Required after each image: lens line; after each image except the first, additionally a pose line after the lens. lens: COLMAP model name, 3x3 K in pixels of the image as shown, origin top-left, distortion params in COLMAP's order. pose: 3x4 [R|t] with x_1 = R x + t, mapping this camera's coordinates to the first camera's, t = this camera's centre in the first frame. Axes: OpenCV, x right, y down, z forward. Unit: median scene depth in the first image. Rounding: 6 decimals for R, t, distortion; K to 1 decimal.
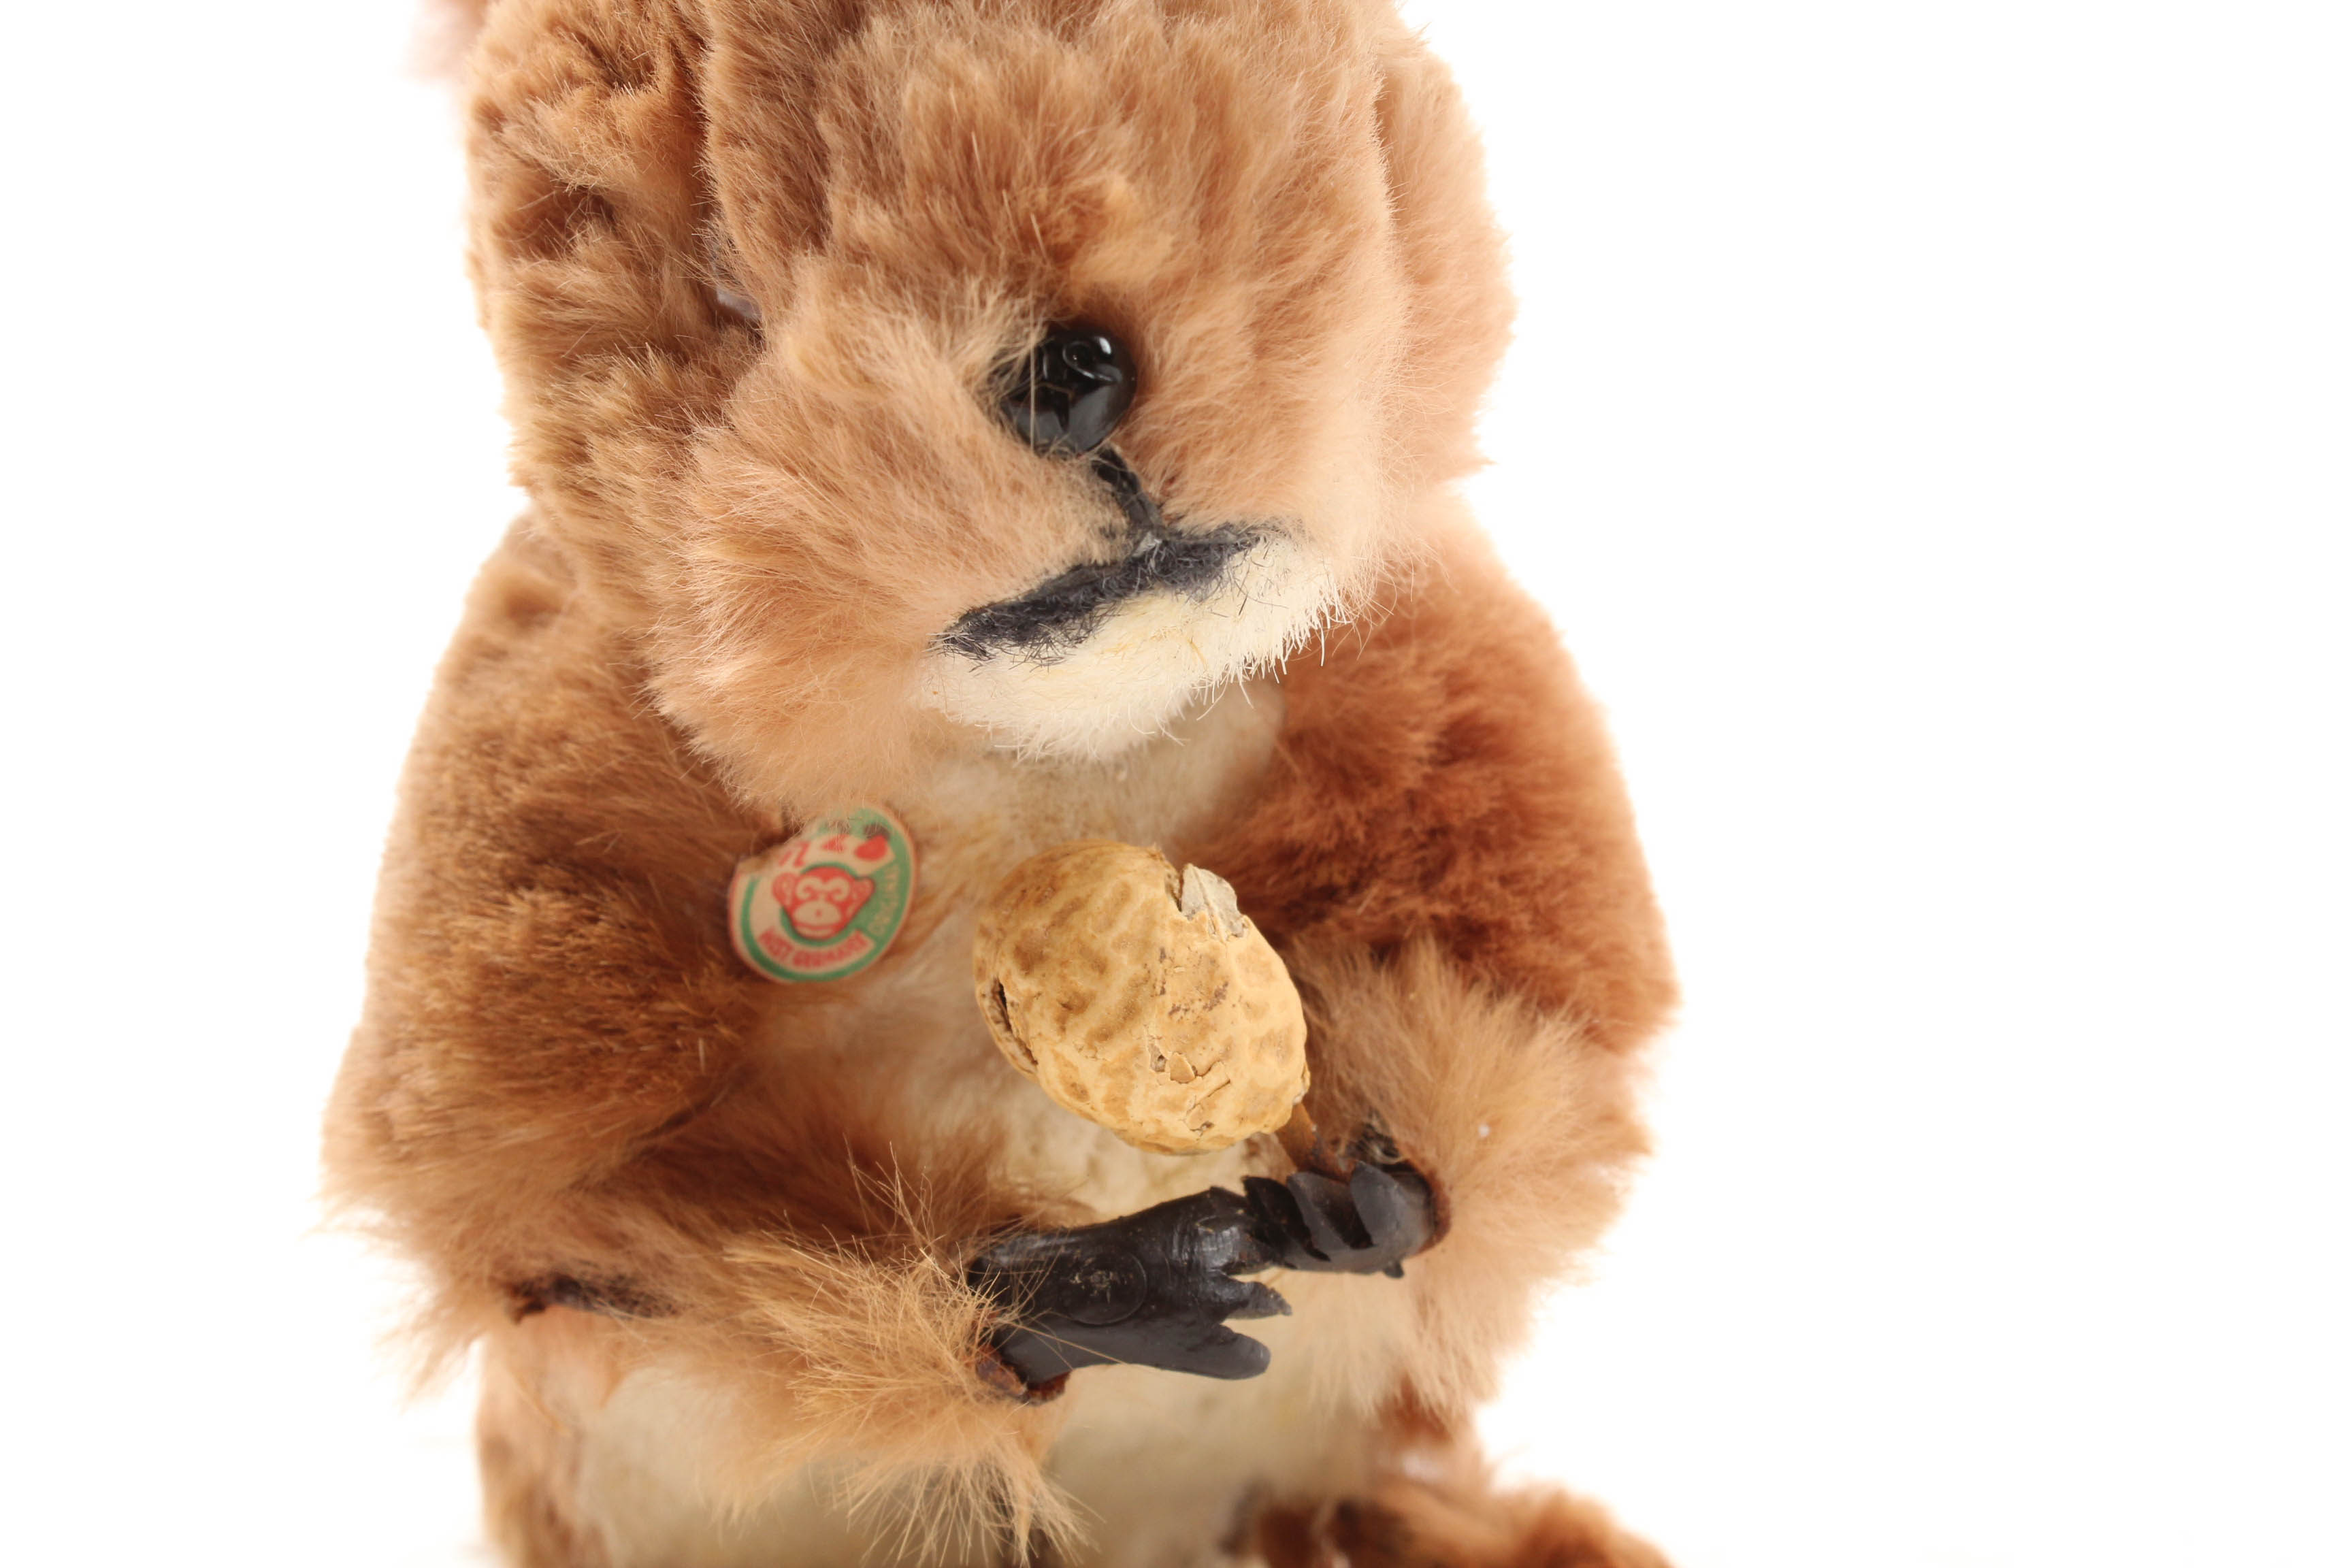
lens RADIAL K [[3863.3, 0, 1159.8], [0, 3863.3, 780.0], [0, 0, 1]] dist [-0.031191, 0.000000]
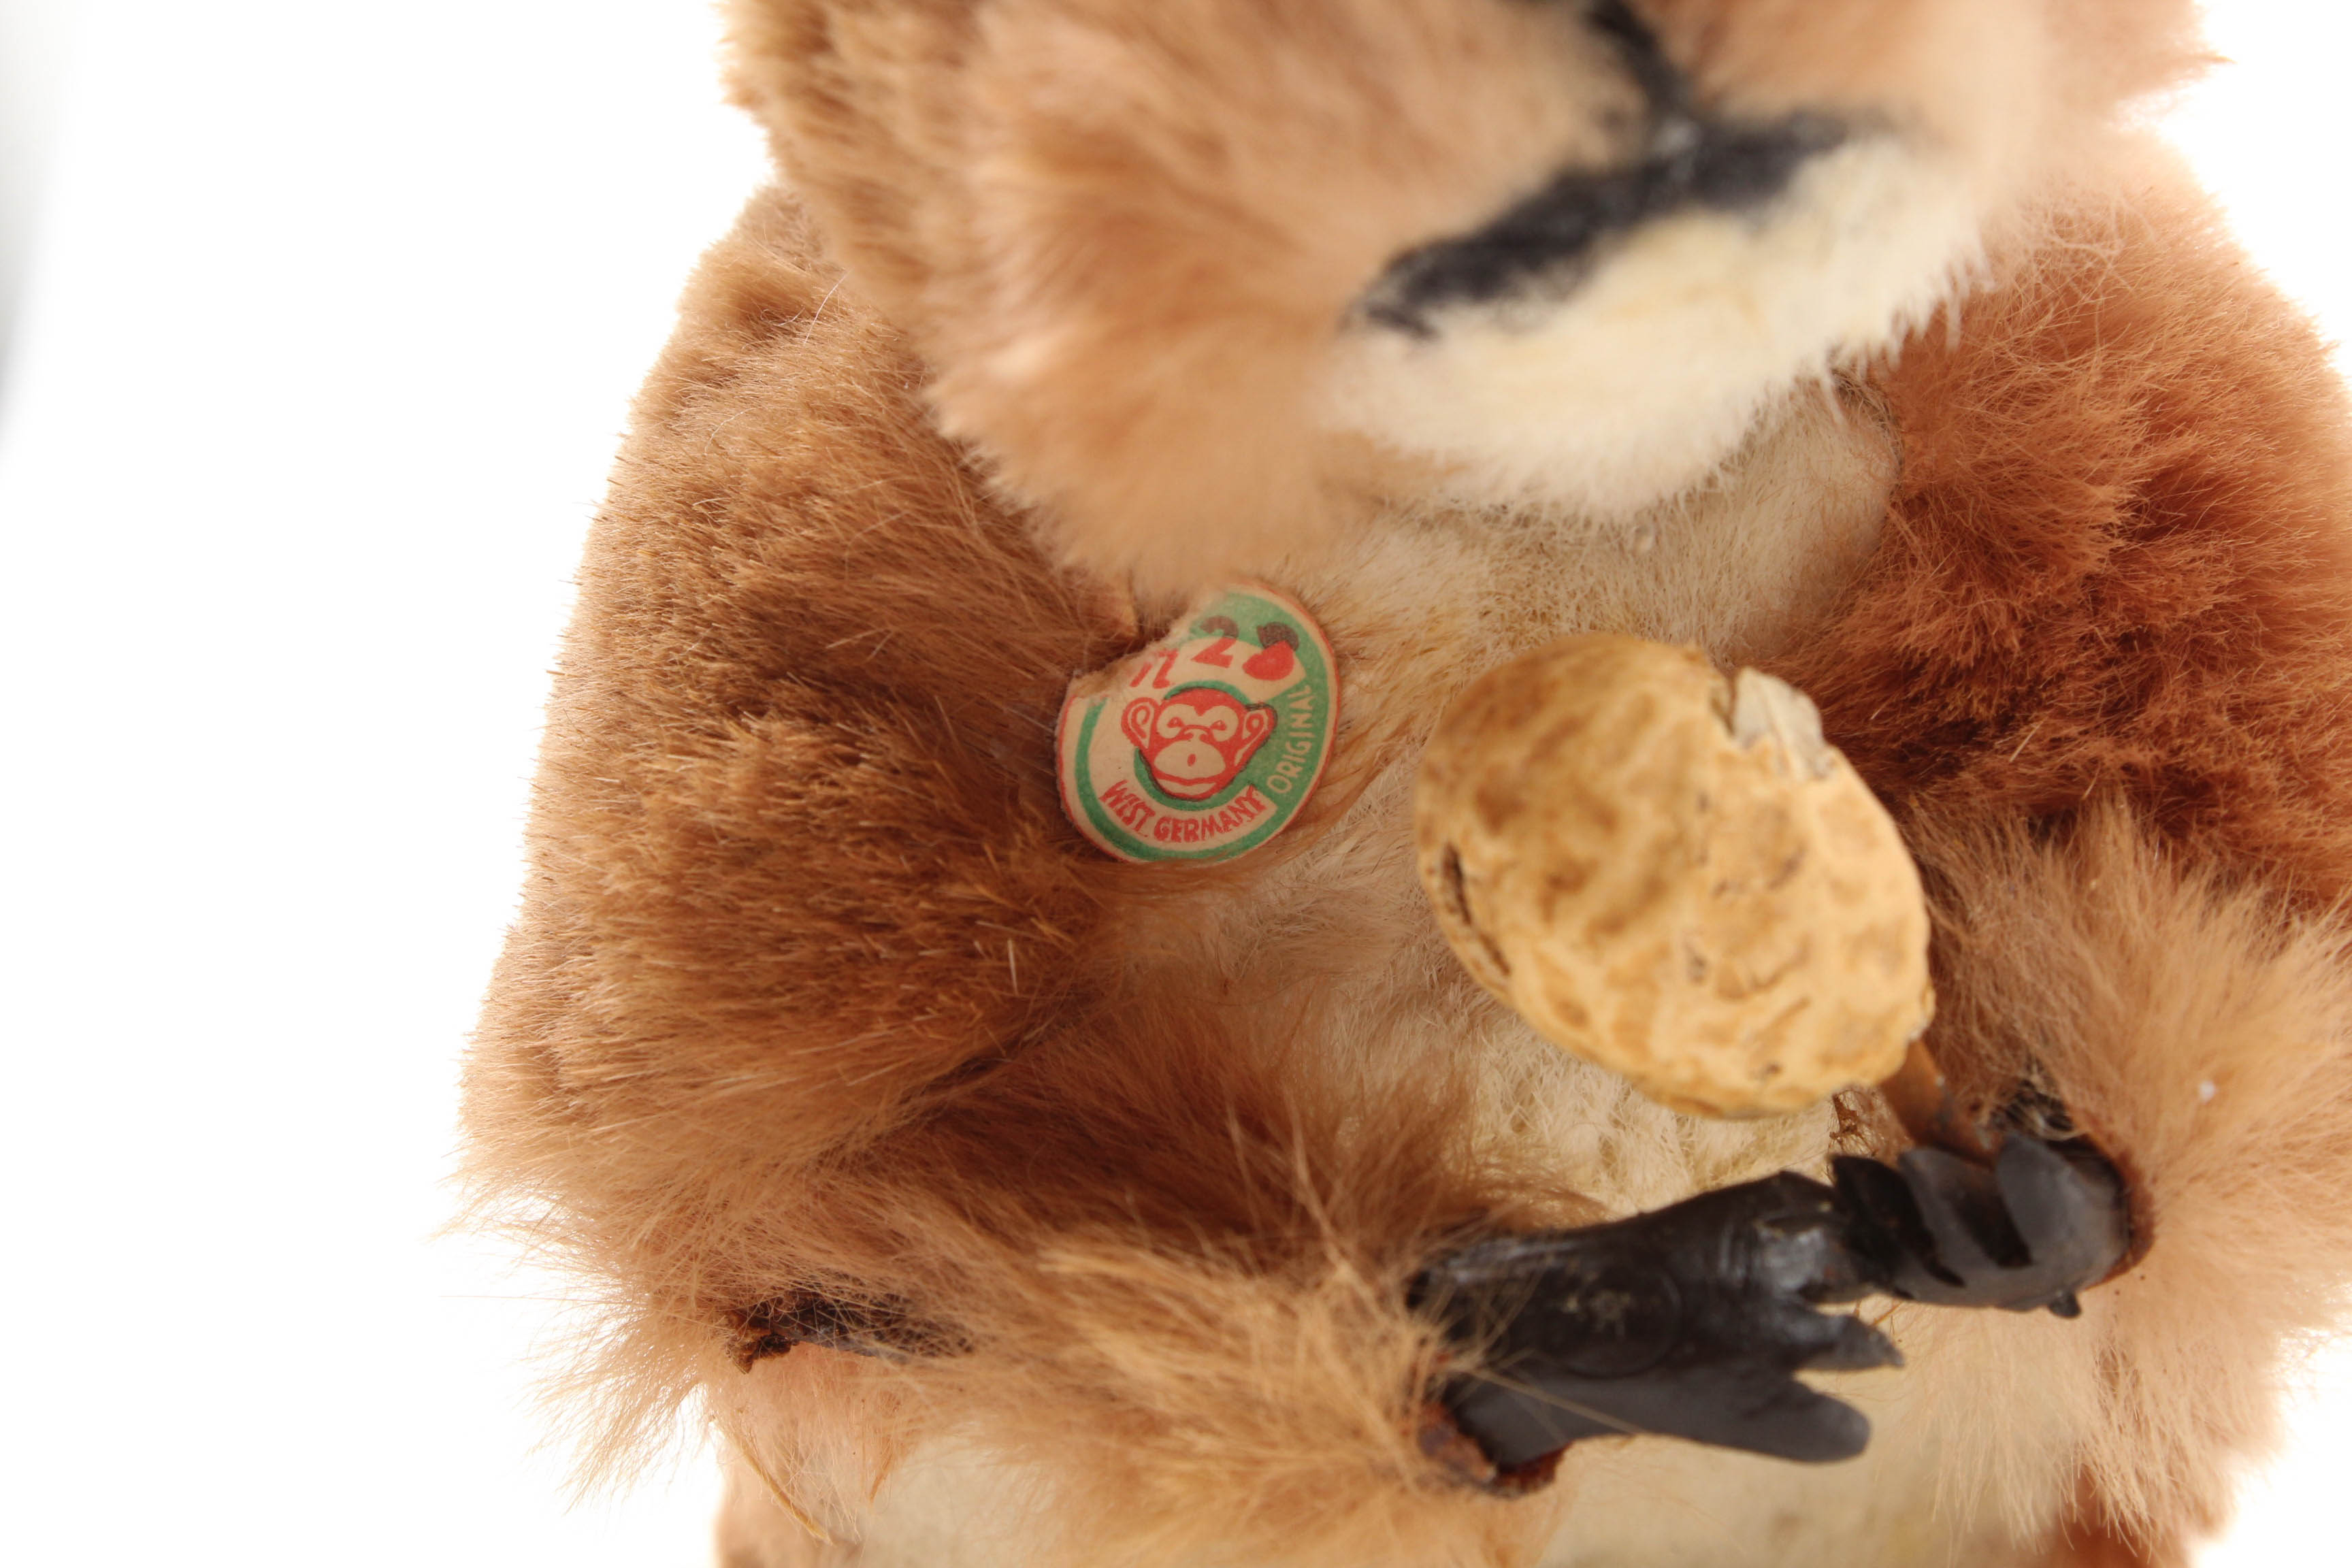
lens RADIAL K [[5120.9, 0, 1167.0], [0, 5120.9, 733.6], [0, 0, 1]] dist [0.044447, 0.000000]
pose [[0.993326, 0.002338, -0.115314, 0.010104], [-0.002906, 0.999984, -0.004753, 0.036406], [0.115301, 0.005056, 0.993318, 0.127617]]
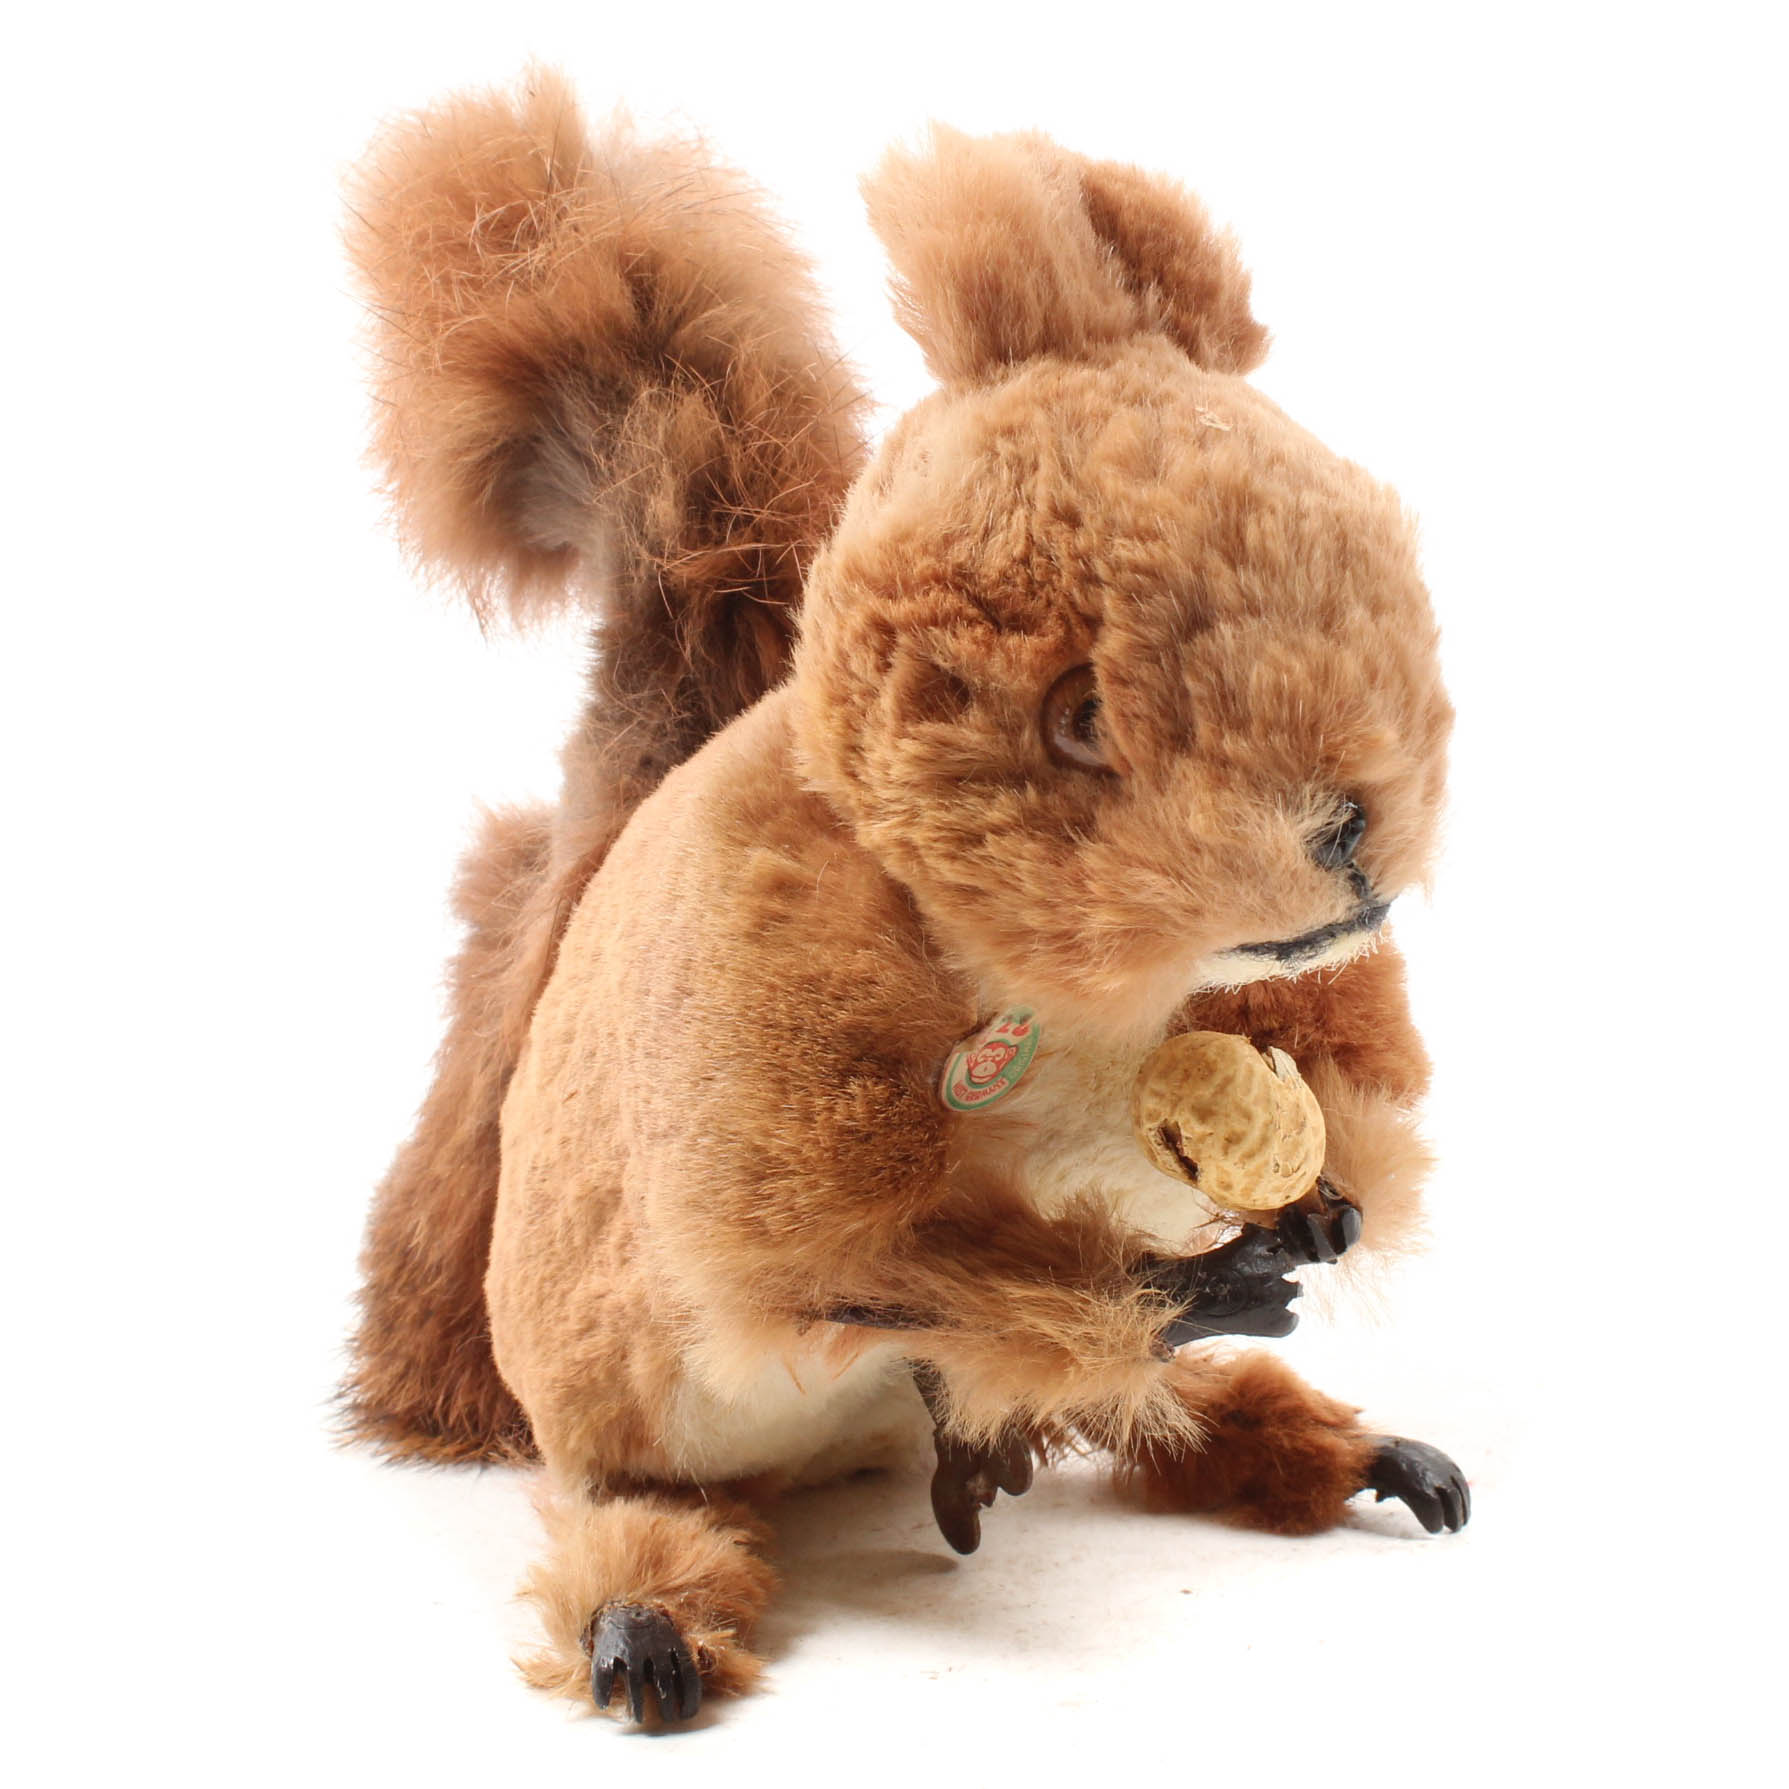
lens RADIAL K [[4506.7, 0, 889.3], [0, 4506.7, 883.7], [0, 0, 1]] dist [-0.134687, 0.000000]
pose [[0.938483, -0.058139, 0.340395, -0.808675], [0.013667, 0.991206, 0.131619, -0.308141], [-0.345054, -0.118870, 0.931025, -0.771584]]
